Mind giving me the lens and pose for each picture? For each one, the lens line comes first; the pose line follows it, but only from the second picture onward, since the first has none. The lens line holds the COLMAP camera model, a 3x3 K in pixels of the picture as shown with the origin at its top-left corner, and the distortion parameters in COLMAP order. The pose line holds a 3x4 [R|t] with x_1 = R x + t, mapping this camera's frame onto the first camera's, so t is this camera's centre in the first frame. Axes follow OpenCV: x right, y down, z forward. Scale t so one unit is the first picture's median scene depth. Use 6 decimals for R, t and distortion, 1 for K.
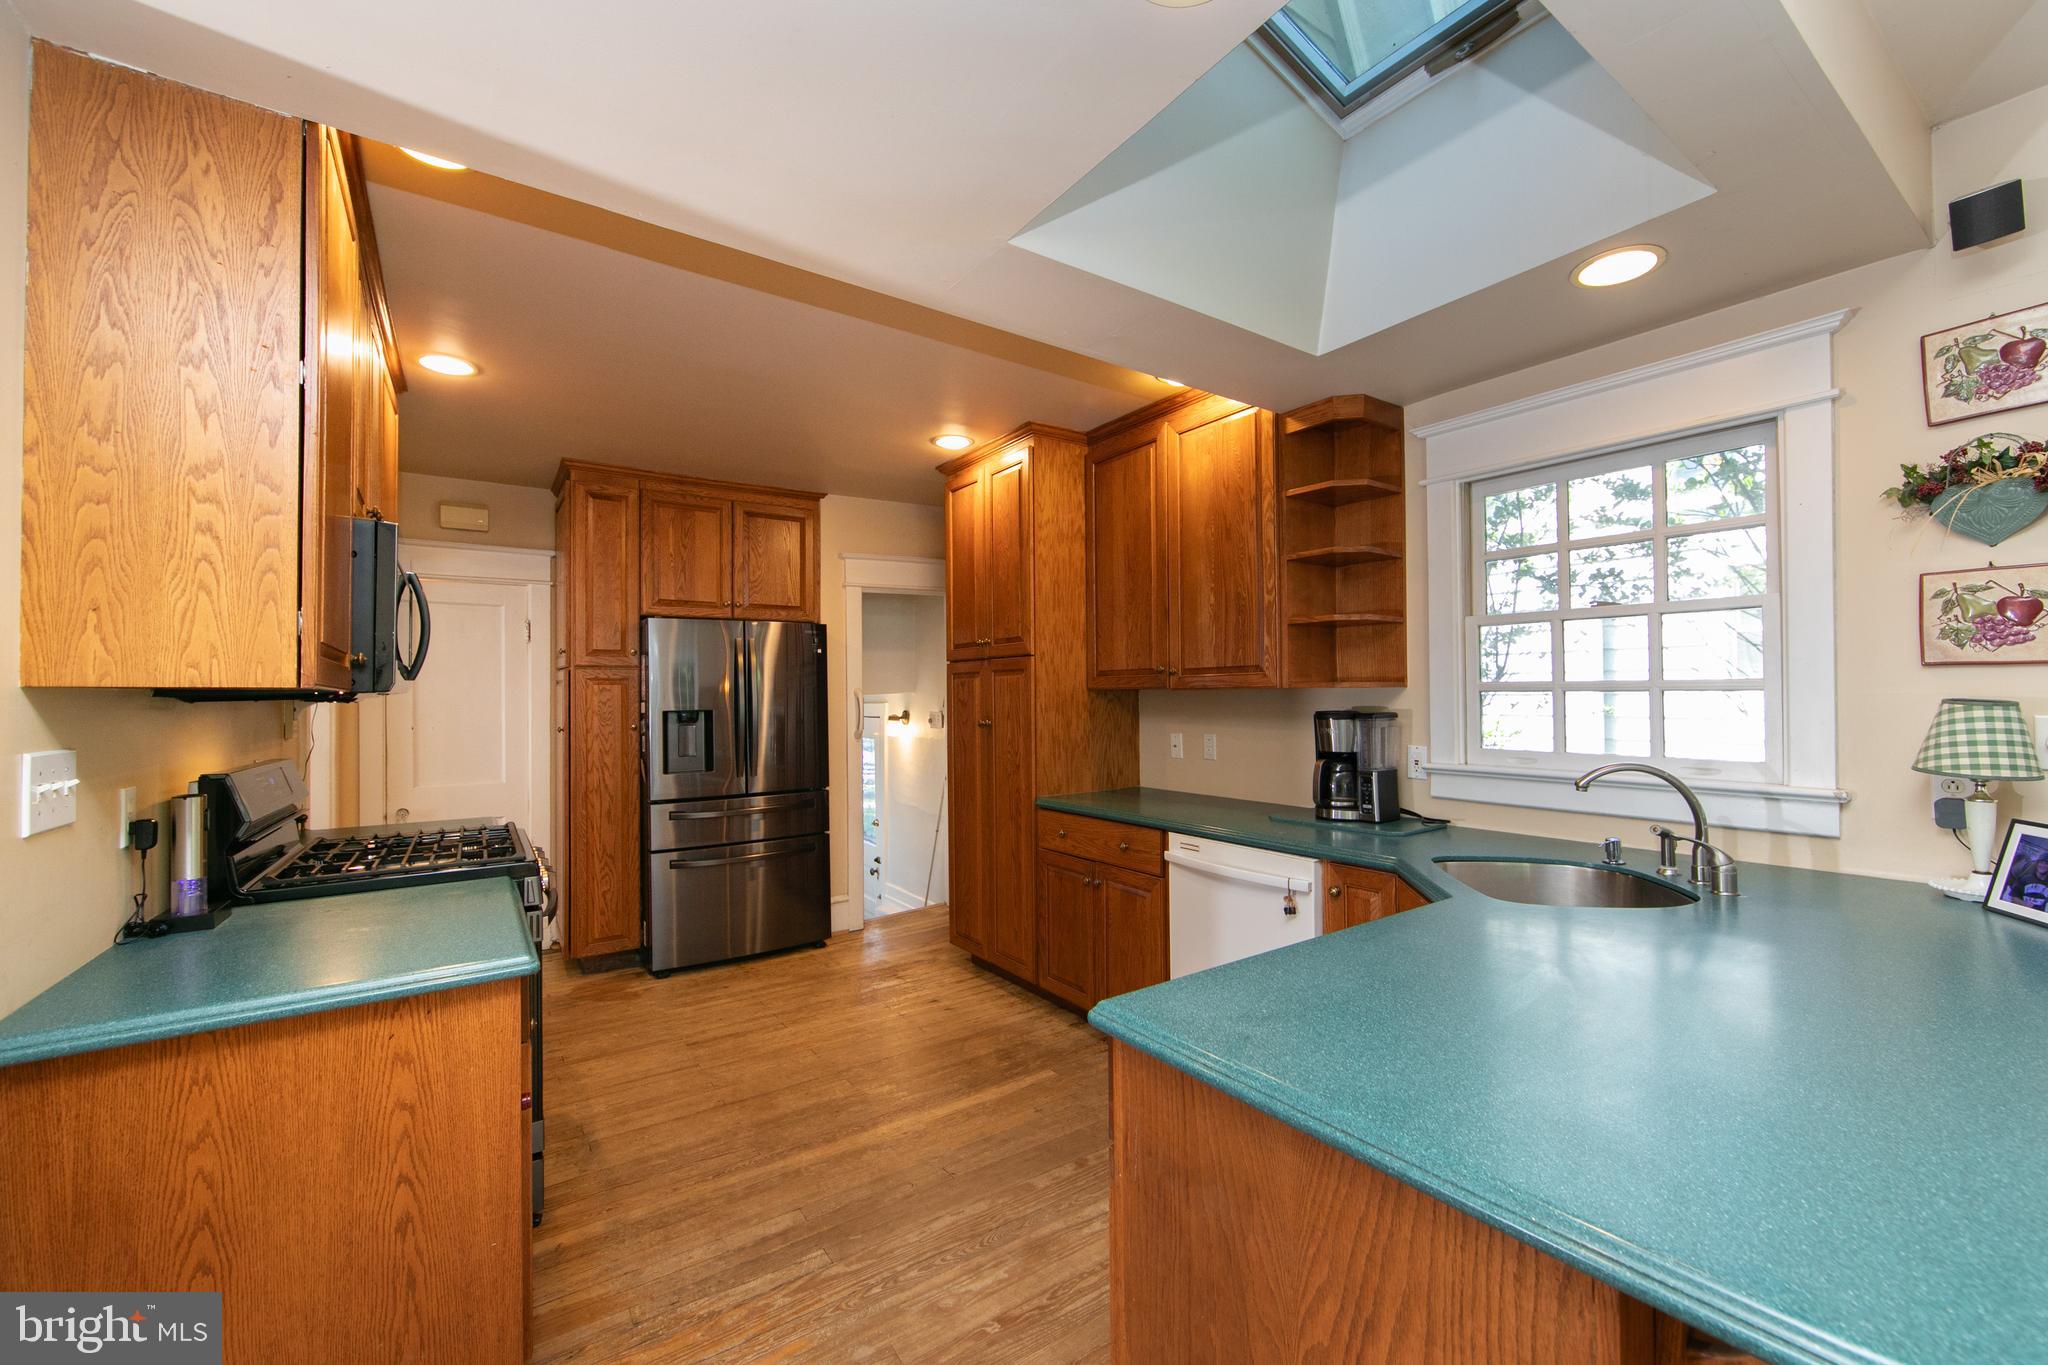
lens RADIAL K [[801.1, 0, 993.7], [0, 801.1, 683.5], [0, 0, 1]] dist [-0.002545, -0.000322]
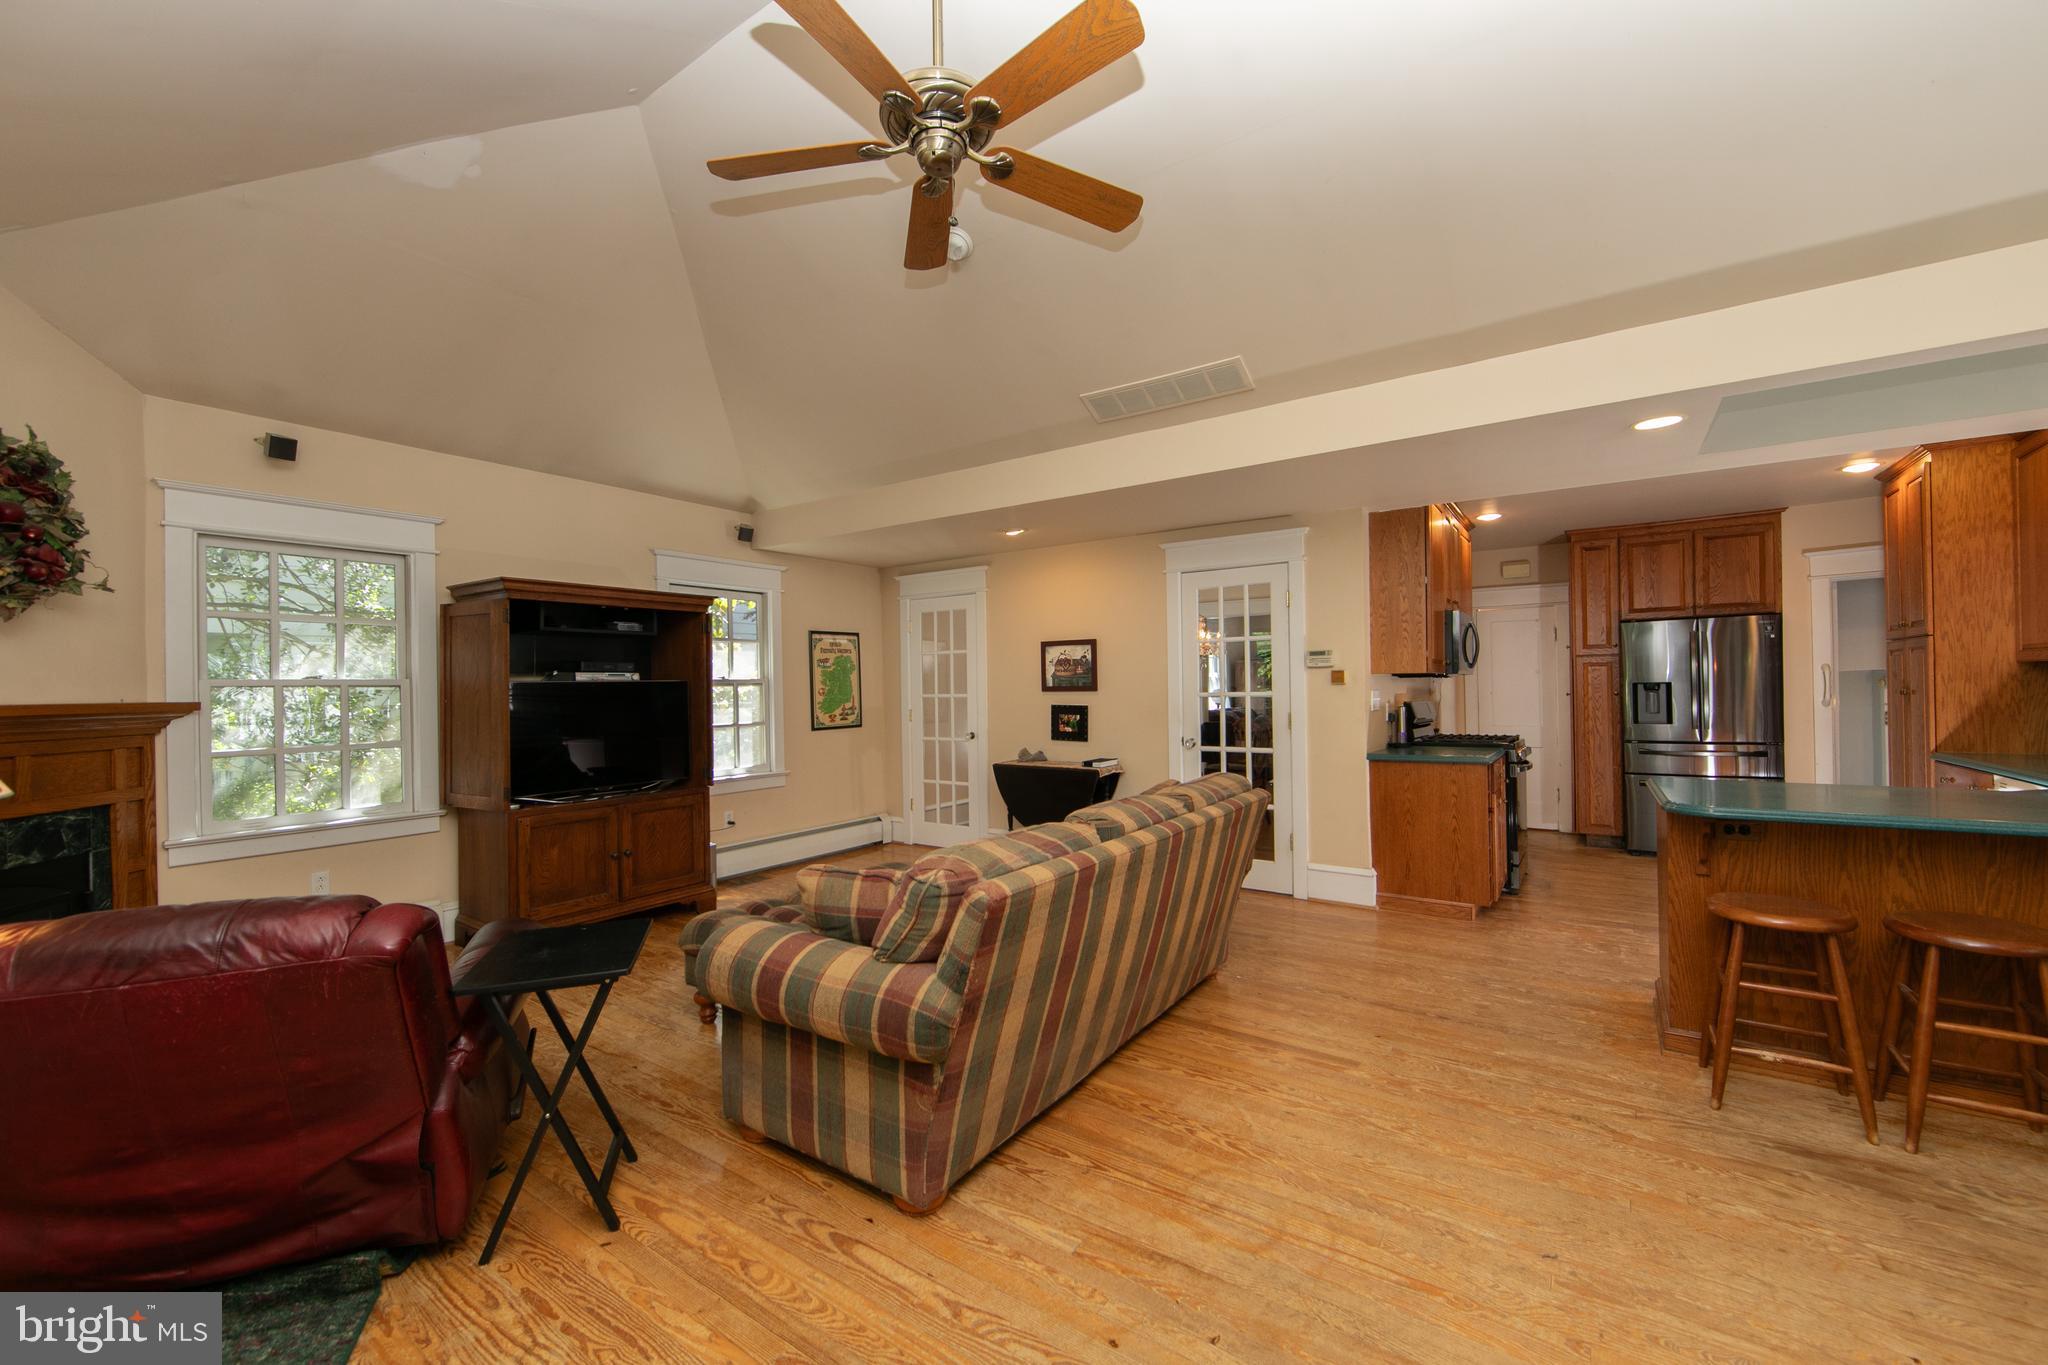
lens RADIAL K [[806.3, 0, 1070.5], [0, 806.3, 679.1], [0, 0, 1]] dist [-0.001070, -0.000130]
pose [[0.395440, -0.008133, -0.918456, 0.752945], [0.027407, 0.999620, 0.002948, -0.009391], [0.918083, -0.026338, 0.395512, -0.782672]]
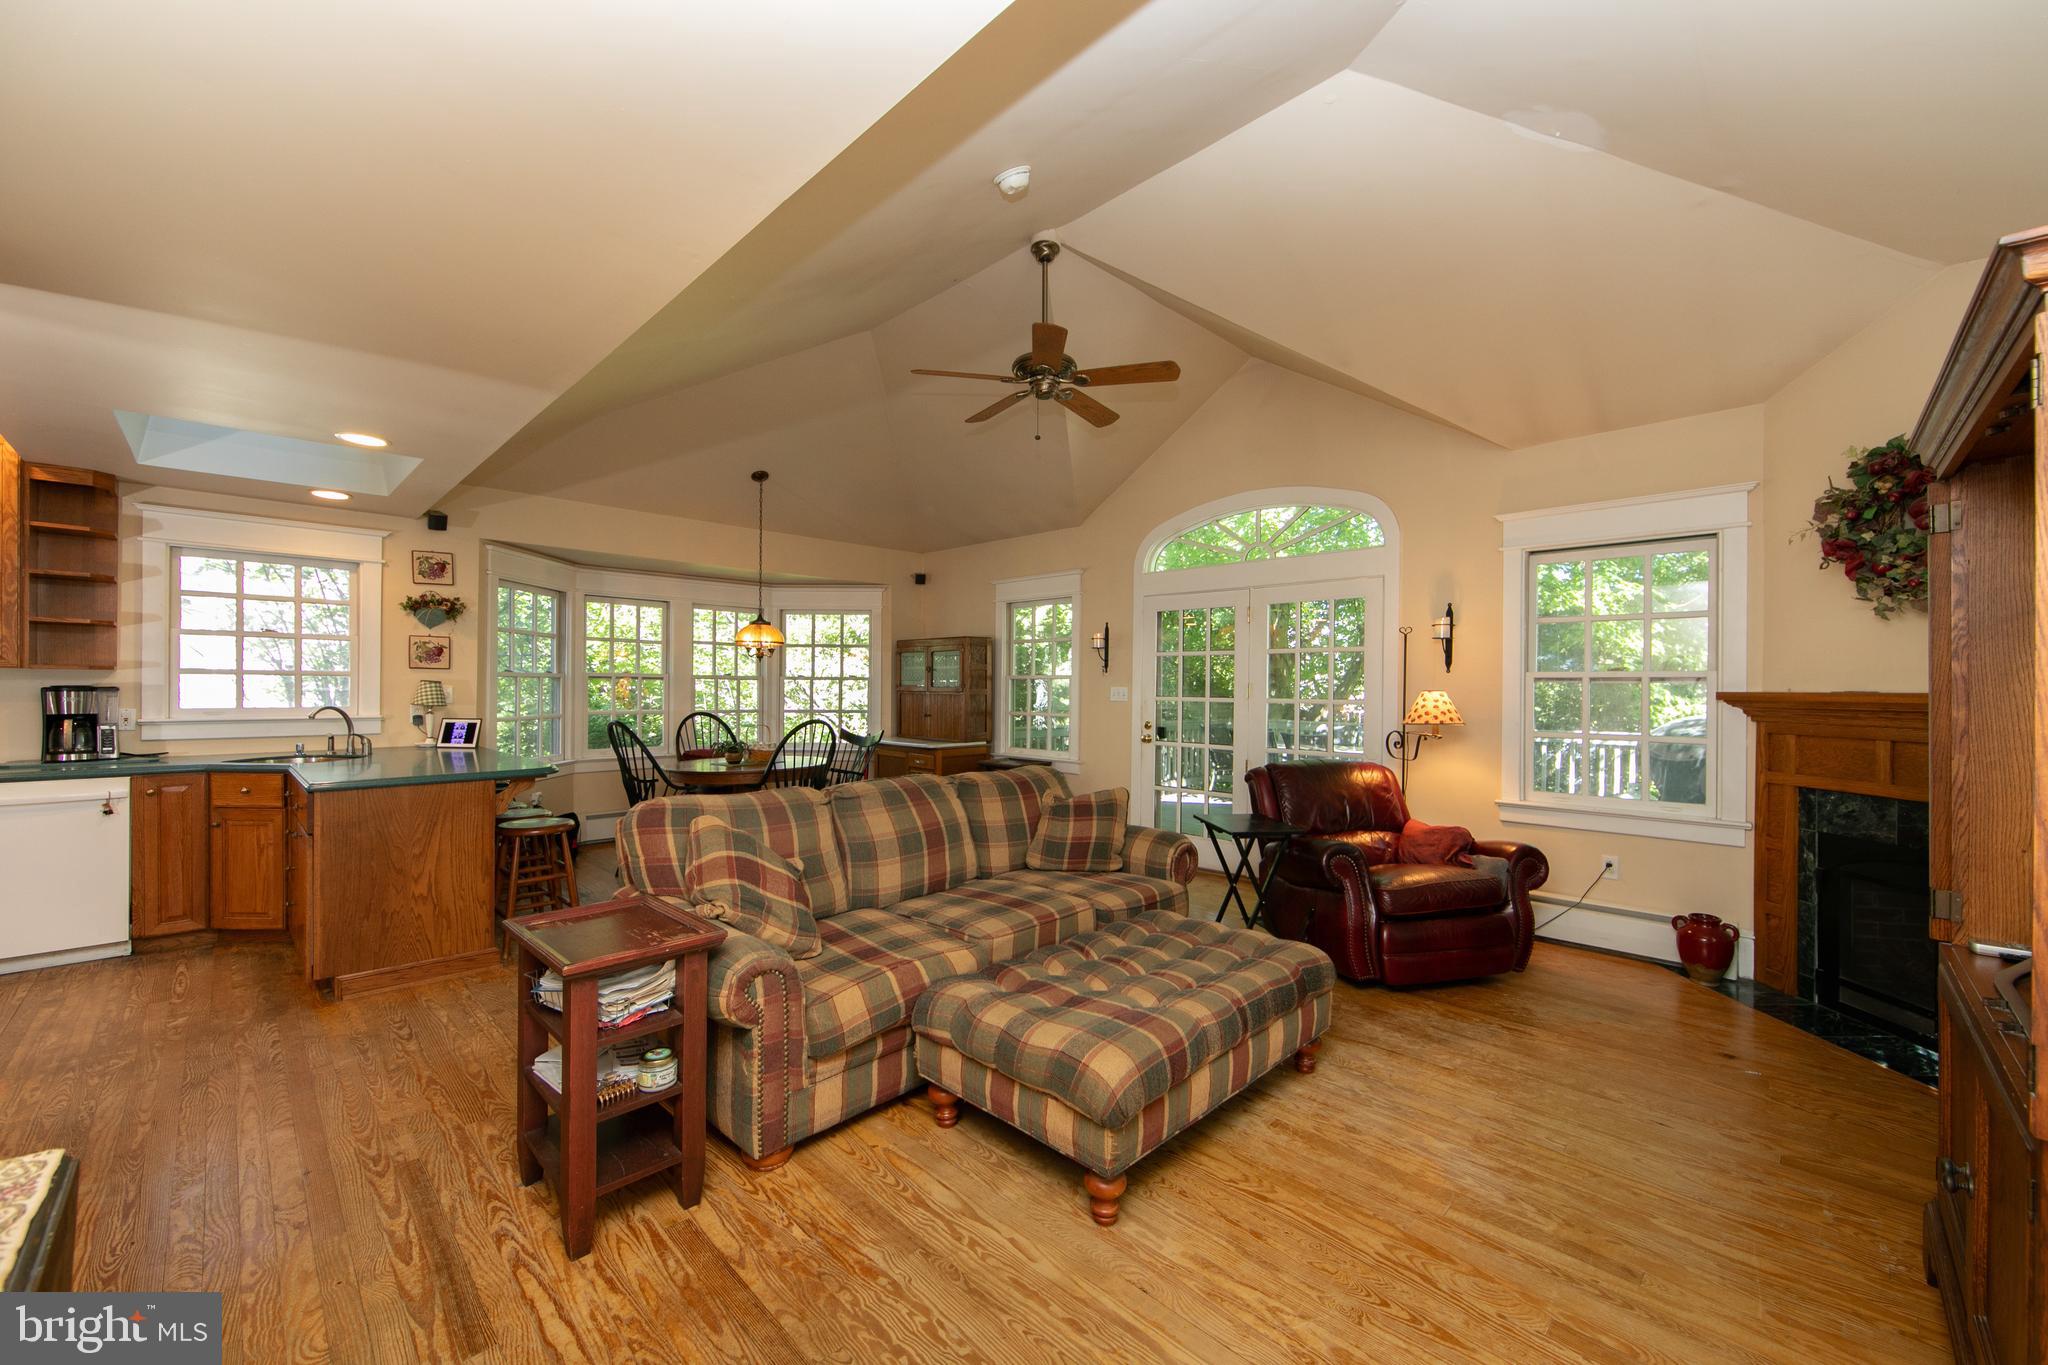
lens RADIAL K [[775.4, 0, 1066.3], [0, 775.4, 682.6], [0, 0, 1]] dist [0.000391, -0.000107]
pose [[-0.241739, 0.010997, 0.970279, -1.208792], [-0.018136, 0.999710, -0.015849, 0.016790], [-0.970172, -0.021428, -0.241470, -0.342723]]
